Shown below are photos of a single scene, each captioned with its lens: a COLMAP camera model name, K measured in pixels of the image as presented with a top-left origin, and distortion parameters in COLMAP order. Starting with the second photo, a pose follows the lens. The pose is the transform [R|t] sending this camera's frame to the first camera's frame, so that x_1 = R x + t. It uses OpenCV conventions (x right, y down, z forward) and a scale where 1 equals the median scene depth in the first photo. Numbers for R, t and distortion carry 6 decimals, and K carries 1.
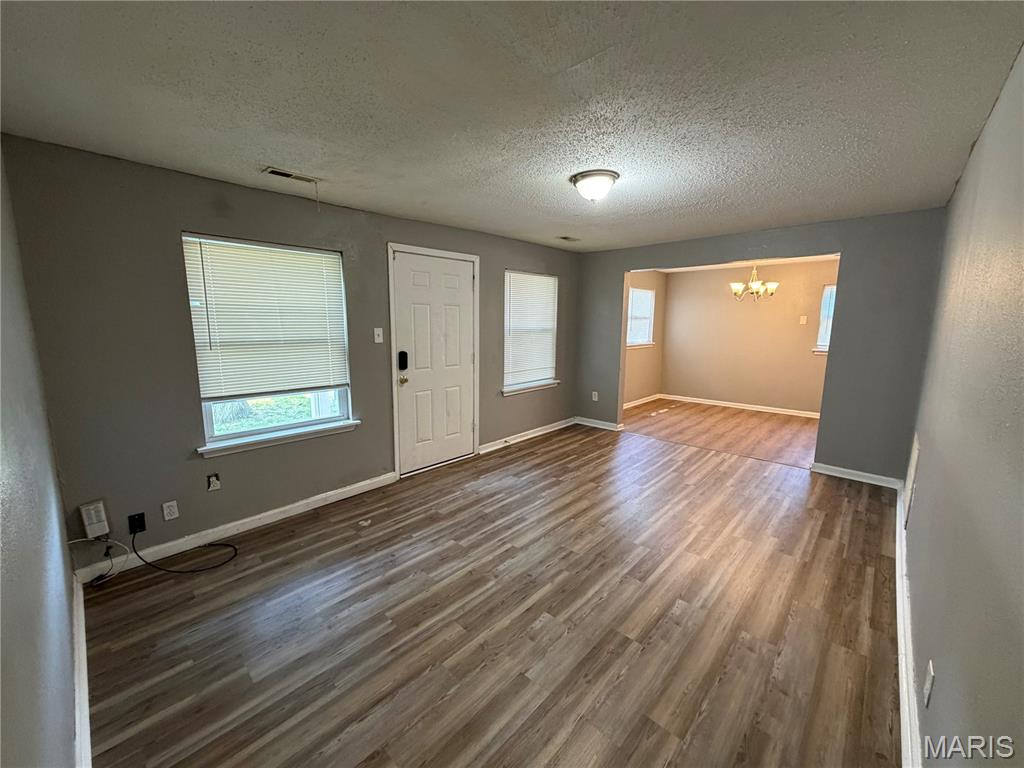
lens RADIAL K [[406.6, 0, 508.9], [0, 406.6, 384.5], [0, 0, 1]] dist [0.000415, -0.000148]
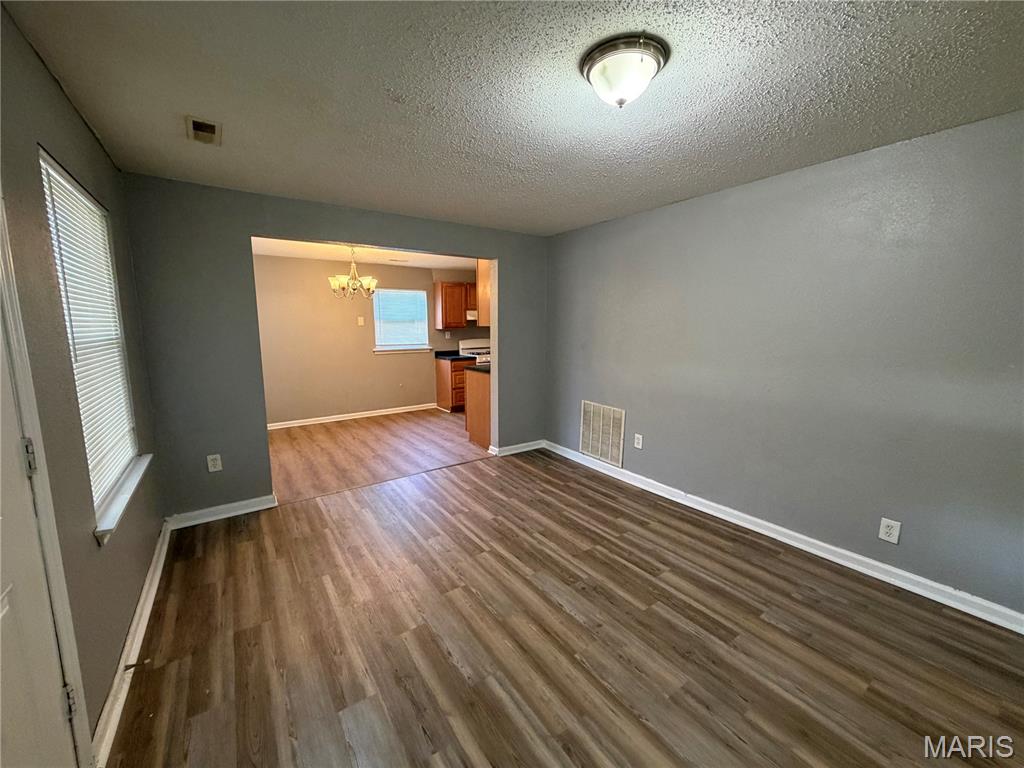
lens RADIAL K [[406.6, 0, 508.9], [0, 406.6, 384.5], [0, 0, 1]] dist [0.000415, -0.000148]
pose [[0.213027, -0.147047, 0.965917, -0.303360], [0.156426, 0.980990, 0.114843, -0.107909], [-0.964443, 0.126630, 0.231980, 0.745746]]
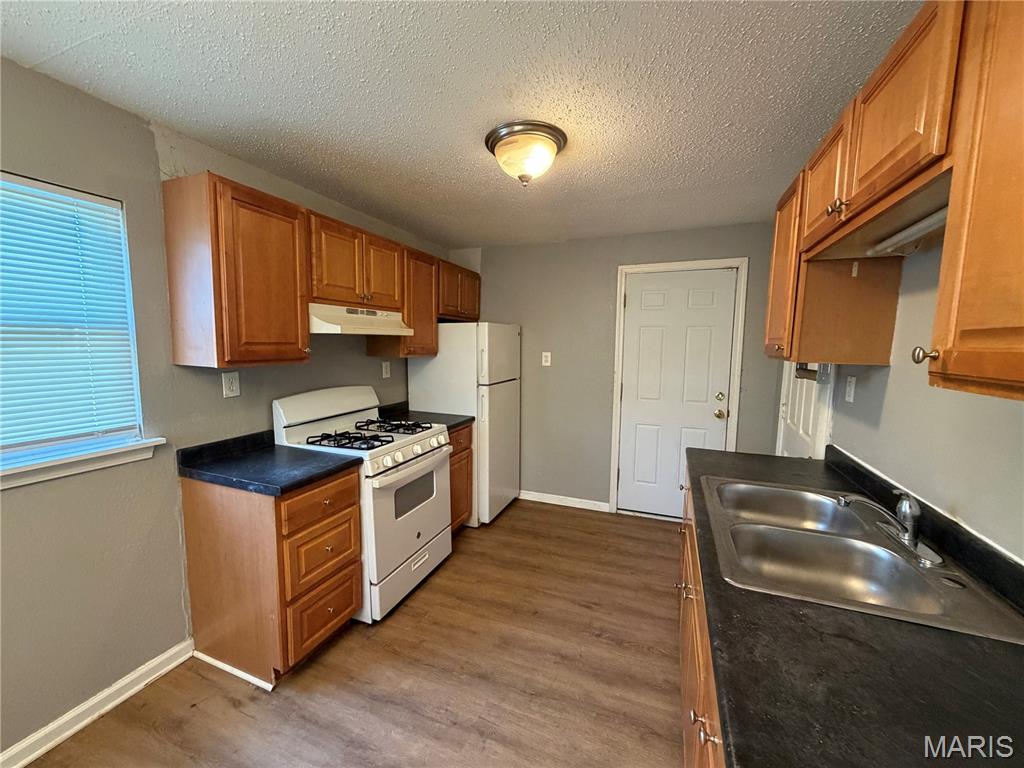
lens RADIAL K [[406.6, 0, 508.9], [0, 406.6, 384.5], [0, 0, 1]] dist [0.000415, -0.000148]
pose [[-0.365065, -0.107108, 0.924800, 0.872137], [0.127771, 0.978196, 0.163730, -0.202388], [-0.922172, 0.177935, -0.343420, 1.278521]]
